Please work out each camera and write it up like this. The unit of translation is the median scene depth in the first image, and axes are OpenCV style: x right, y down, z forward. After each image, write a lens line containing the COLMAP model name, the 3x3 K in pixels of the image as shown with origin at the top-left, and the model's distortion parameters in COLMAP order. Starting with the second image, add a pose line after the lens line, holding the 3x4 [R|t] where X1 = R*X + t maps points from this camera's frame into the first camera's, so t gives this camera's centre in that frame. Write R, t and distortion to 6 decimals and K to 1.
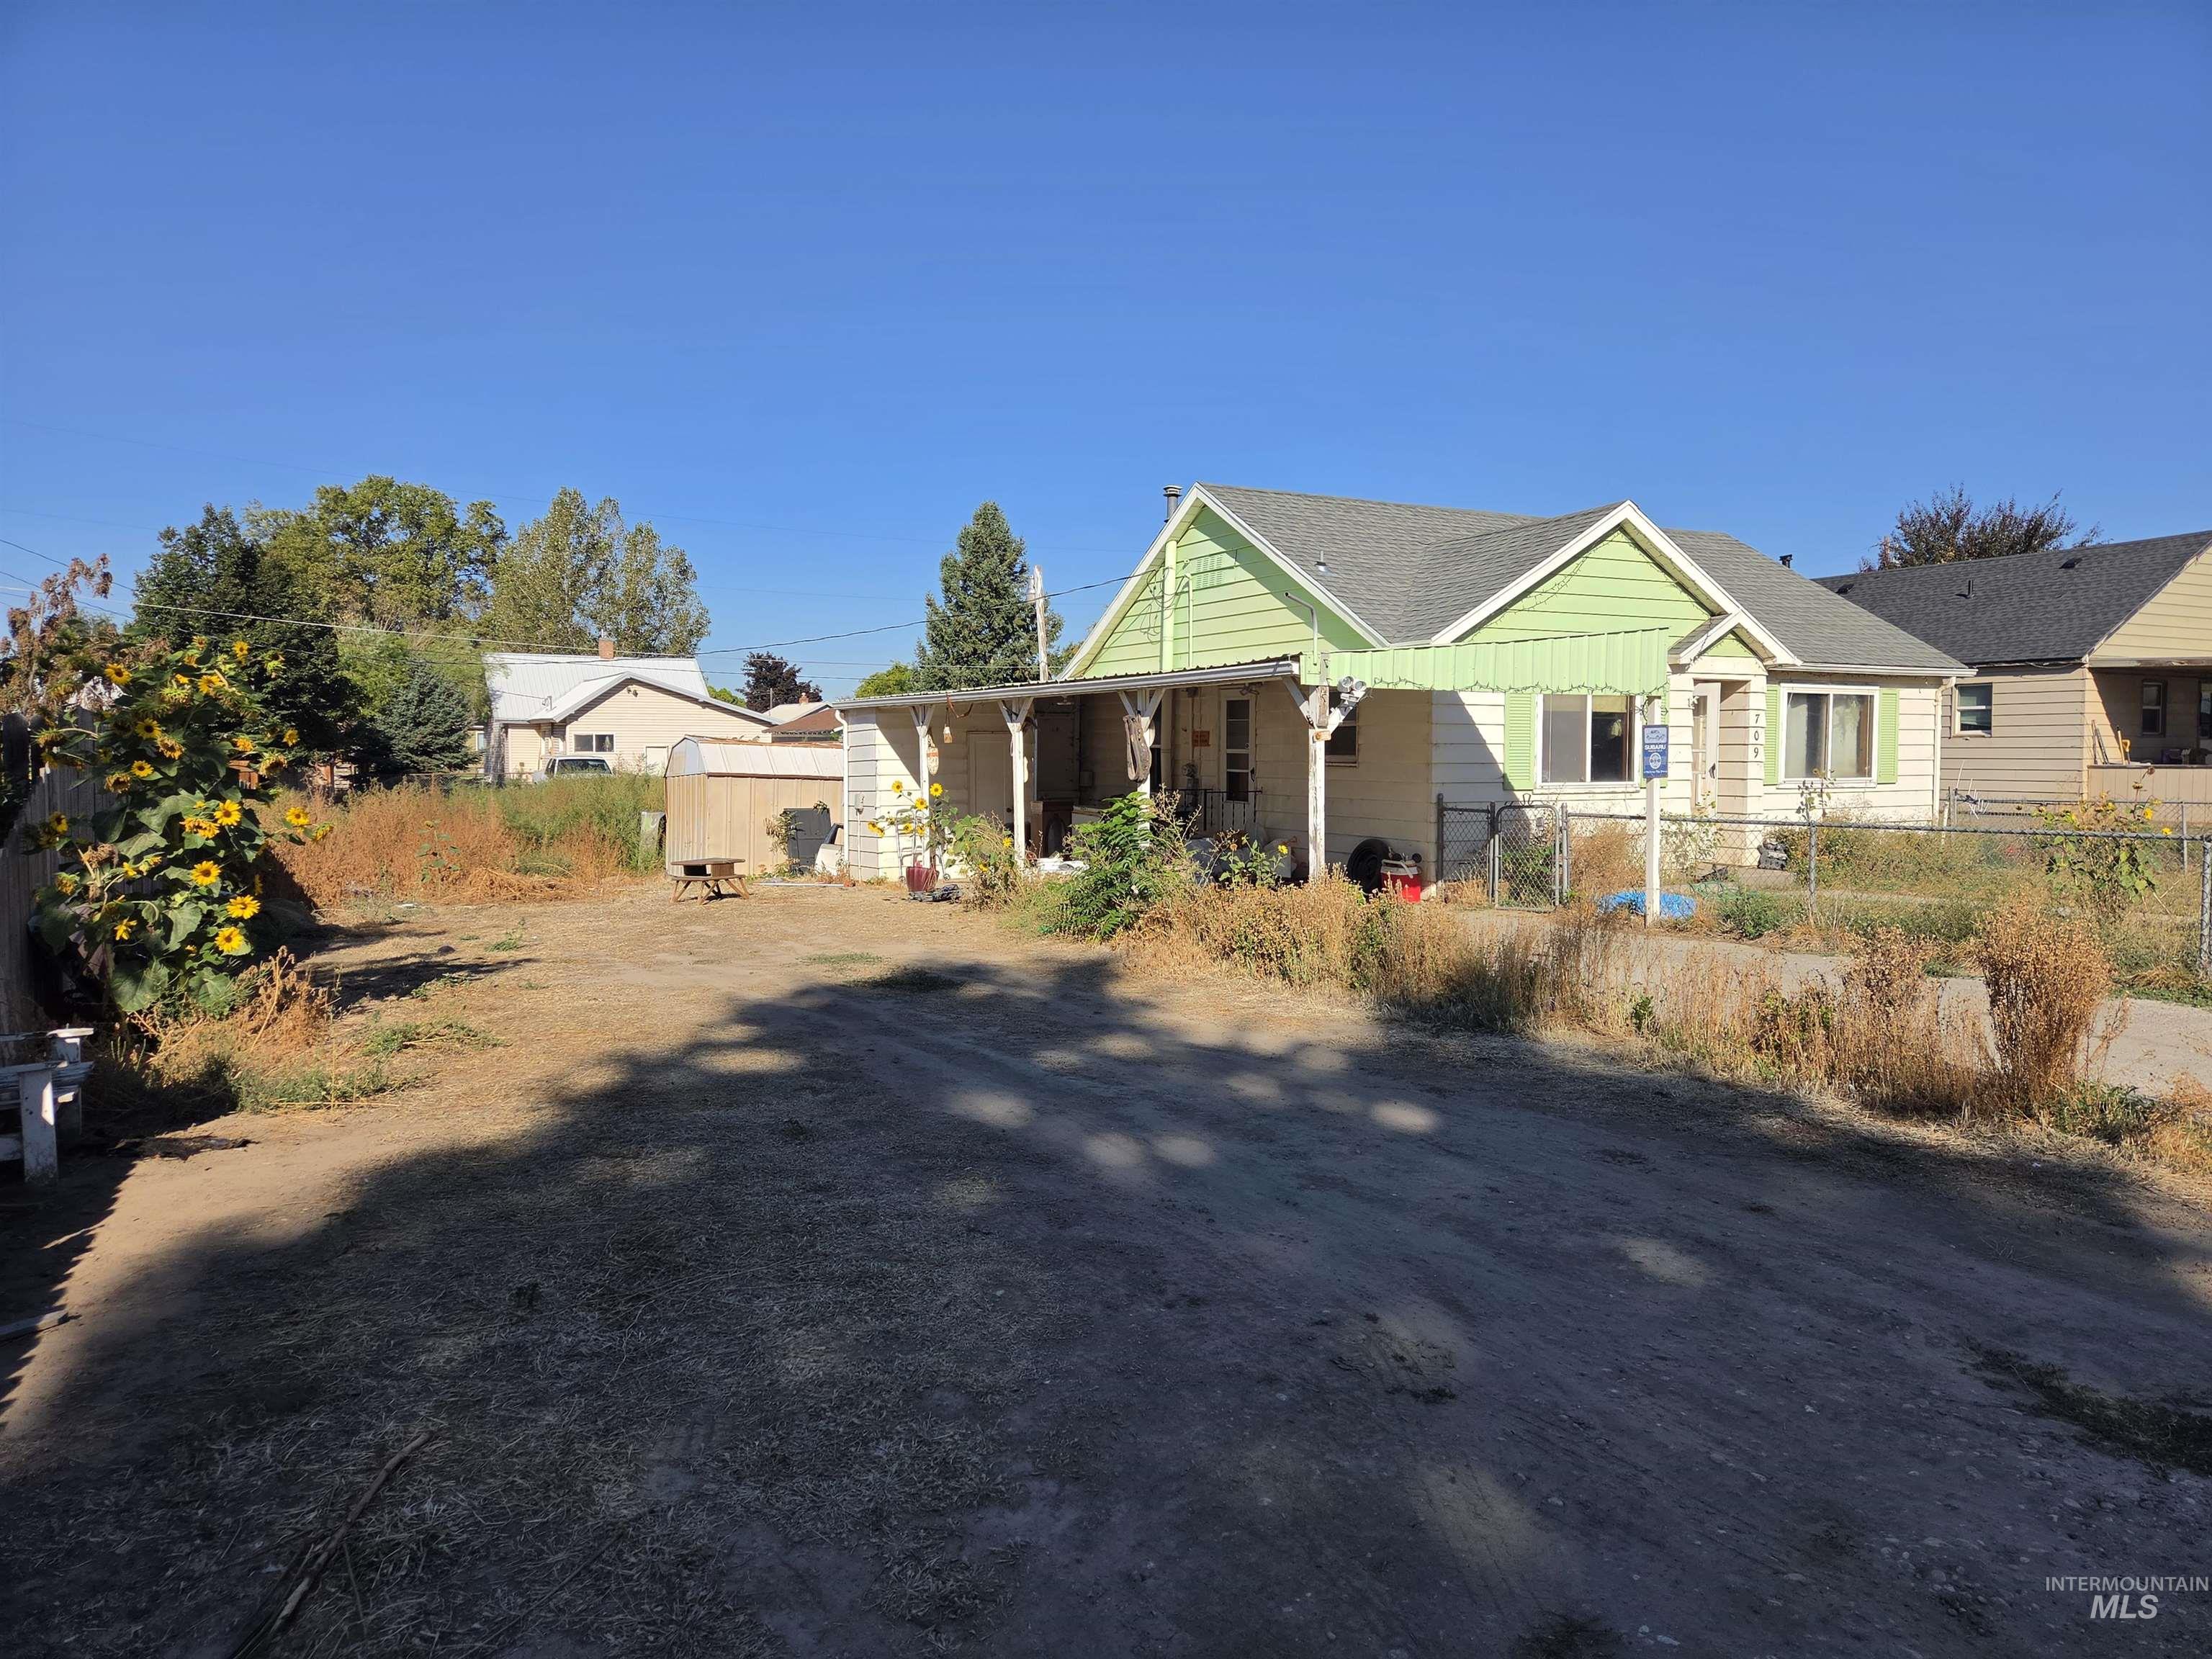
lens RADIAL K [[1477.6, 0, 1121.2], [0, 1477.6, 806.7], [0, 0, 1]] dist [0.076952, -0.068785]
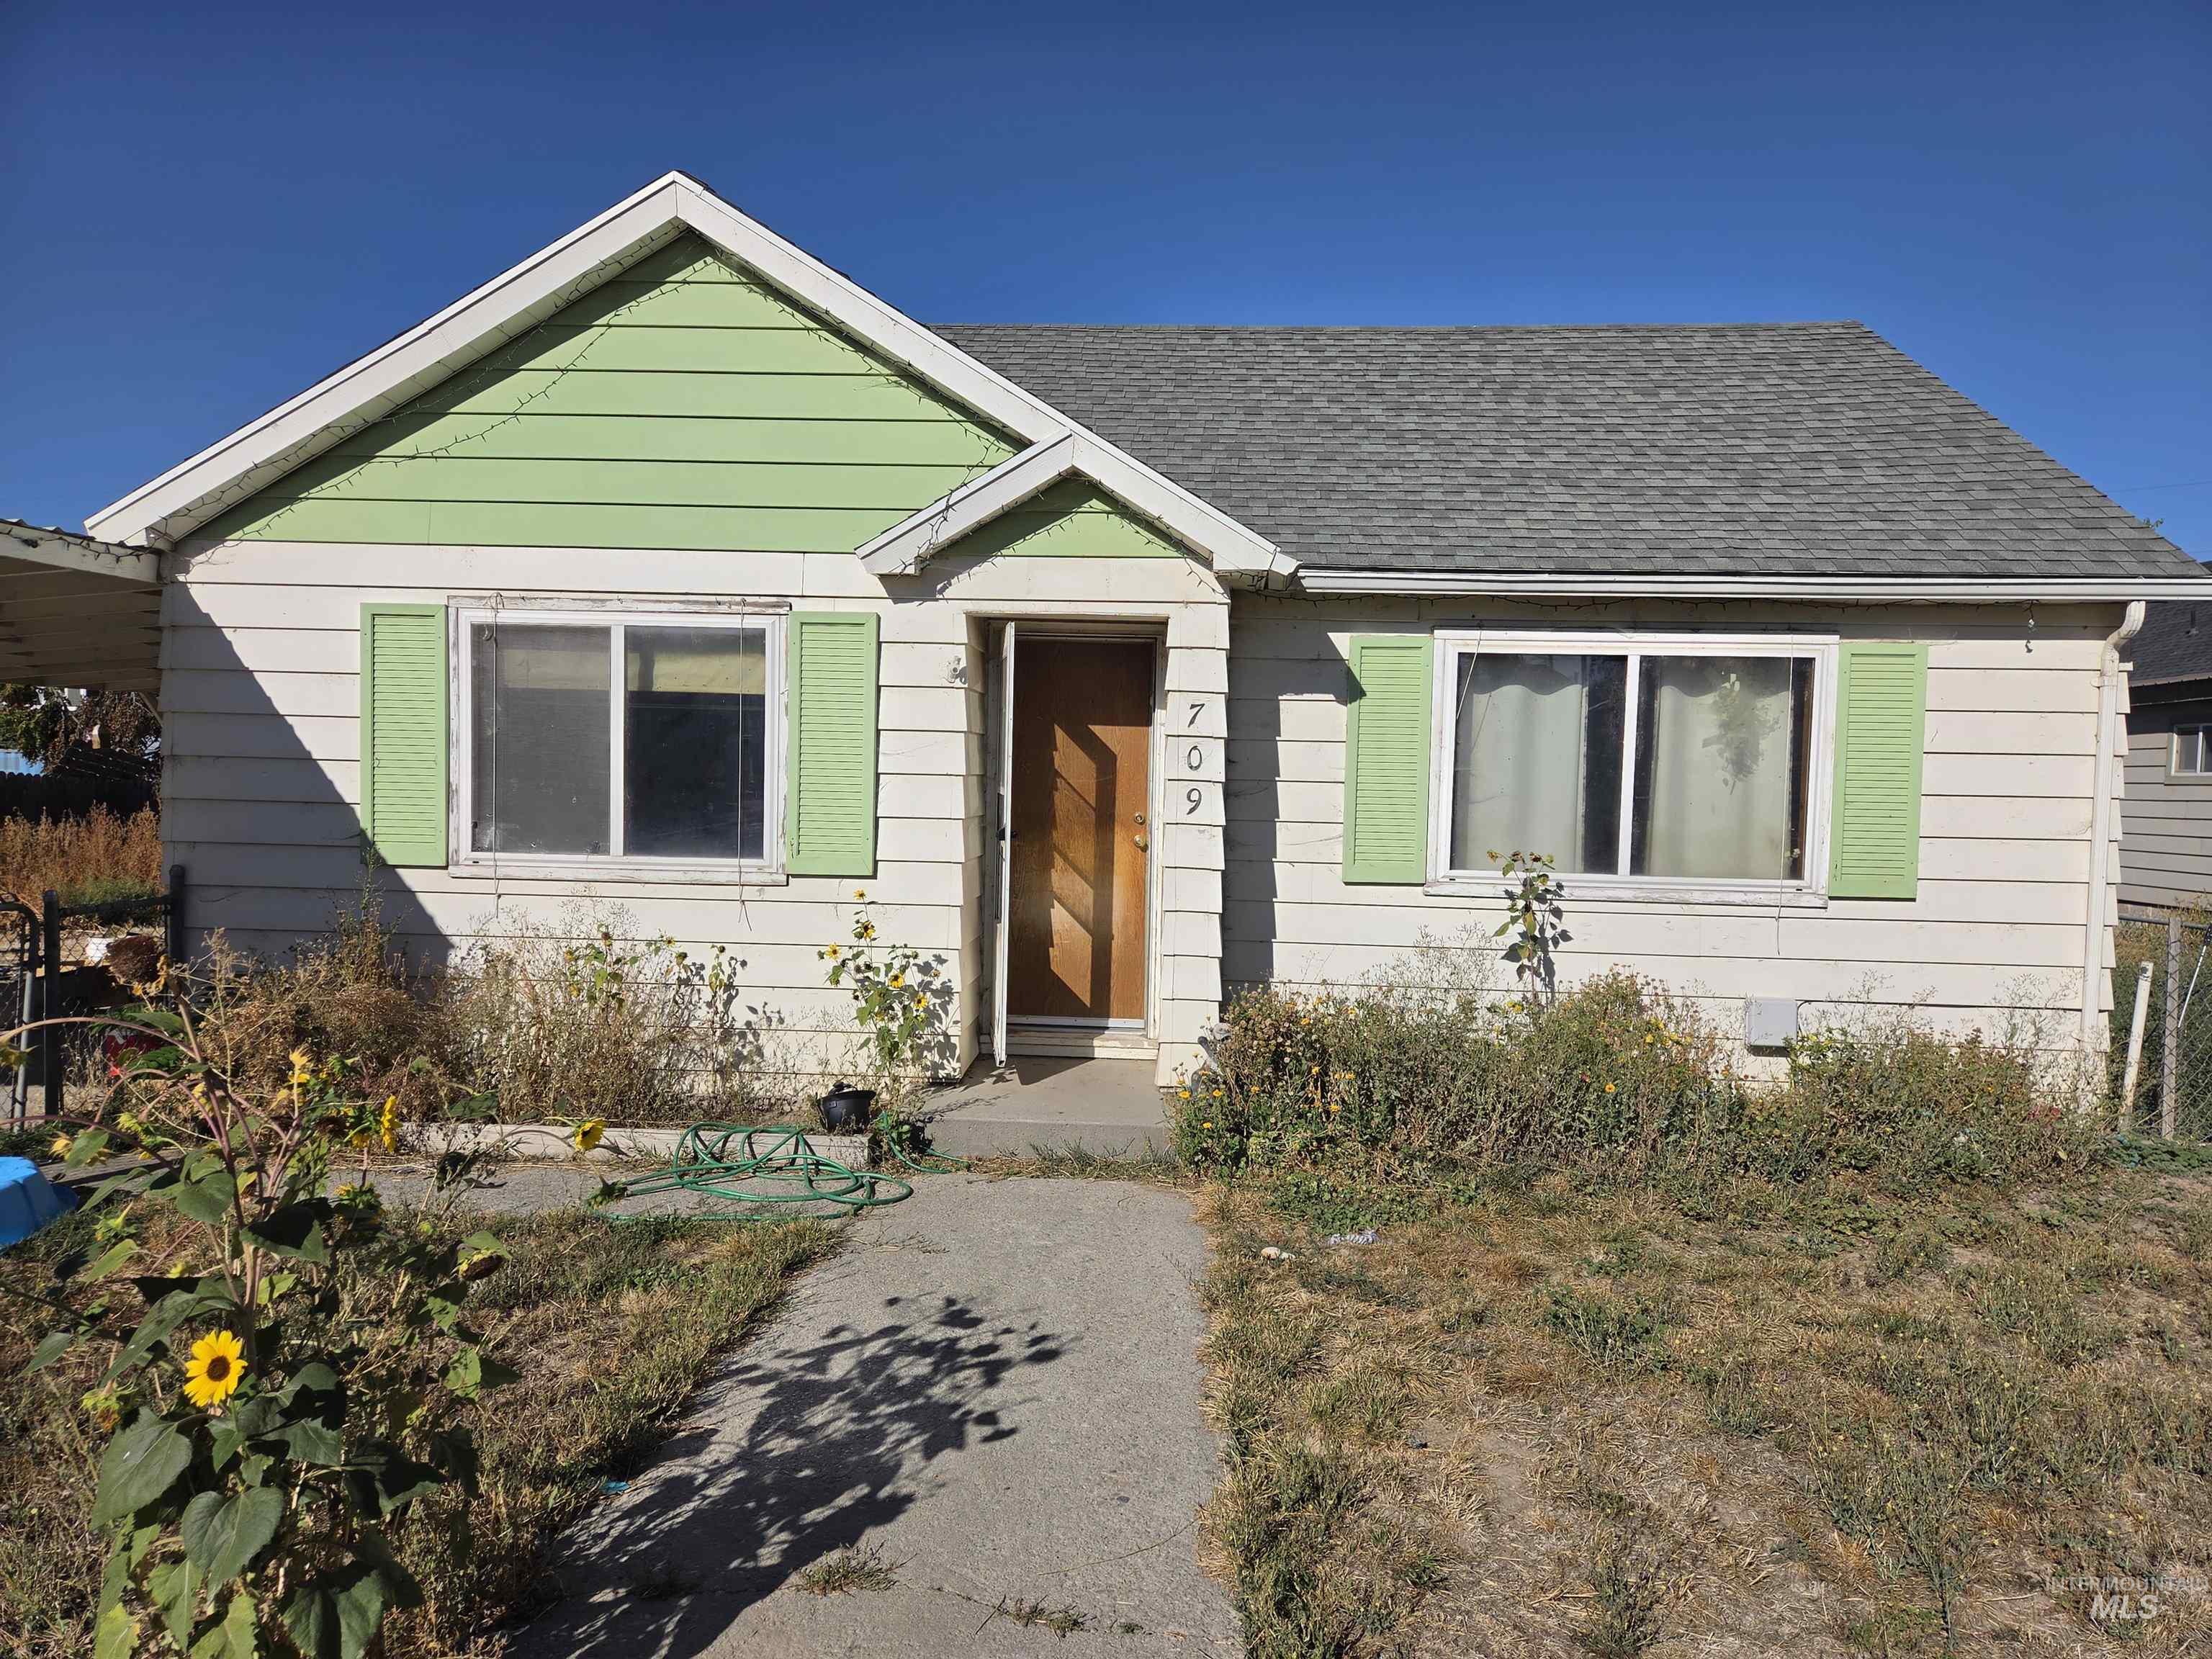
lens RADIAL K [[1477.6, 0, 1118.0], [0, 1477.6, 839.4], [0, 0, 1]] dist [0.076952, -0.068785]
pose [[0.848285, 0.041062, -0.527946, 0.687524], [-0.041463, 0.999079, 0.011085, -0.033342], [0.527915, 0.012487, 0.849206, 0.740808]]
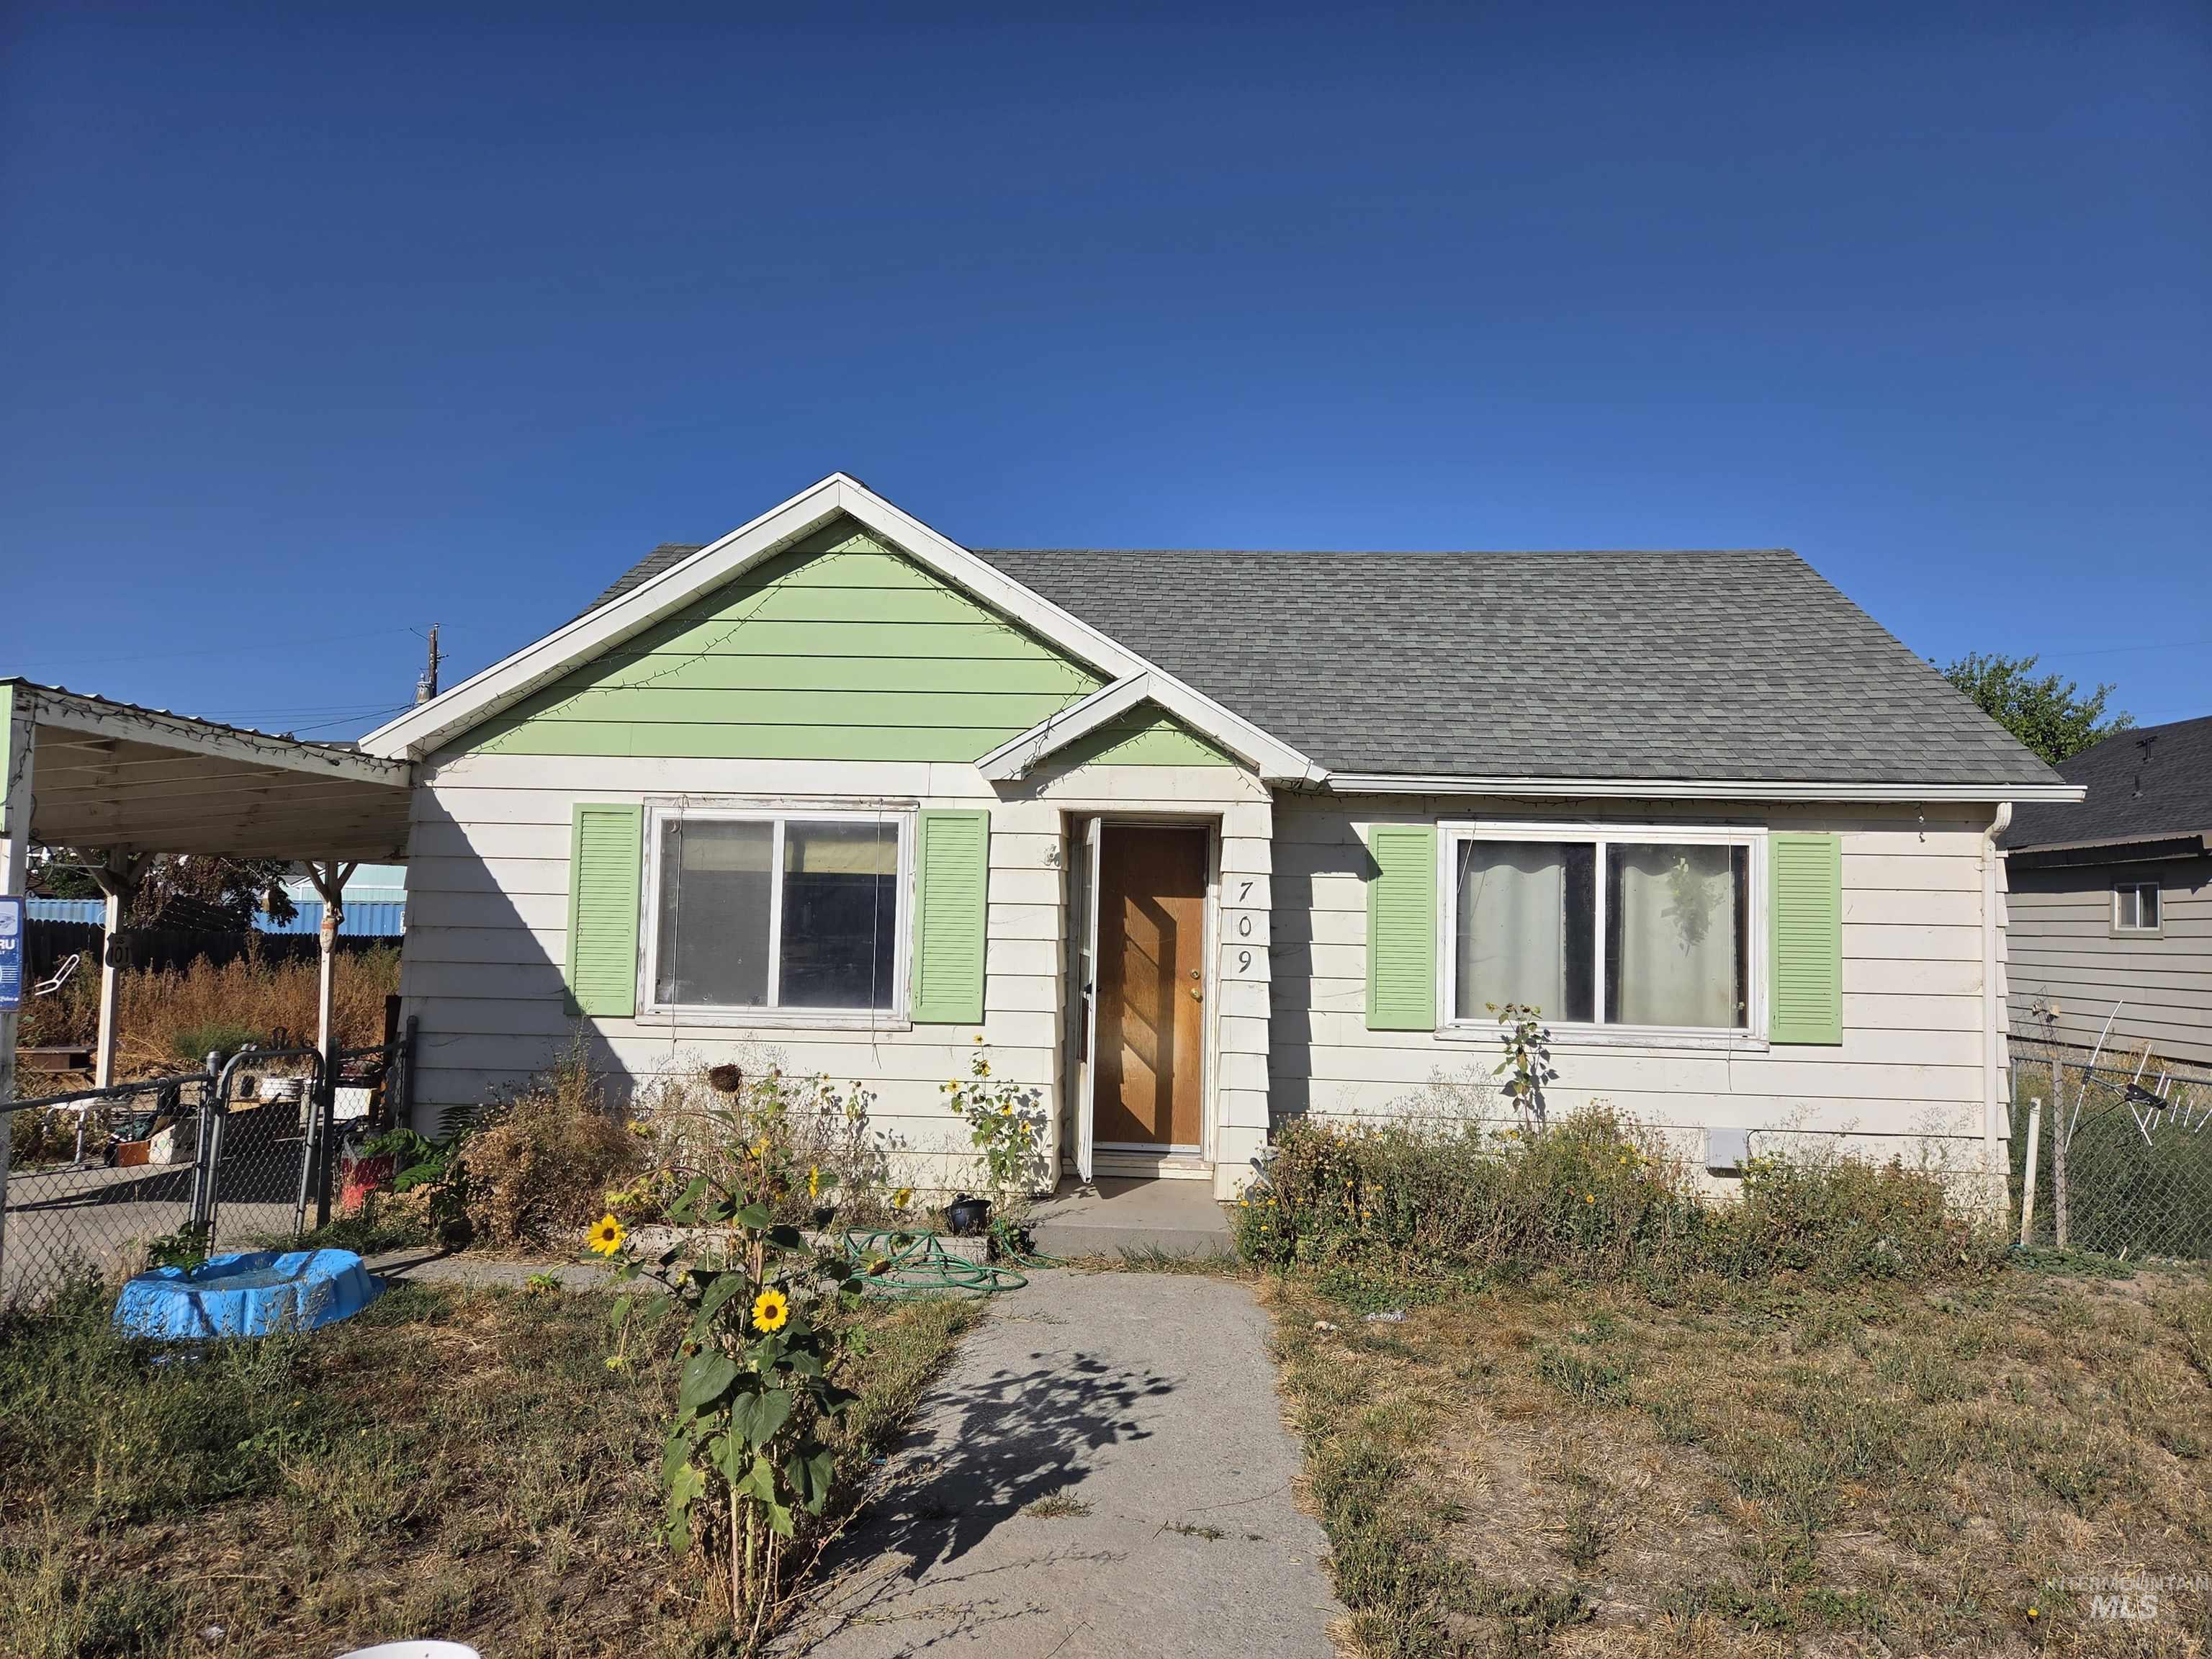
lens RADIAL K [[1477.6, 0, 1116.3], [0, 1477.6, 834.9], [0, 0, 1]] dist [0.076952, -0.068785]
pose [[0.847281, -0.010744, -0.531036, 0.721071], [-0.041525, 0.995395, -0.086394, -0.038252], [0.529519, 0.095252, 0.842933, 0.642732]]
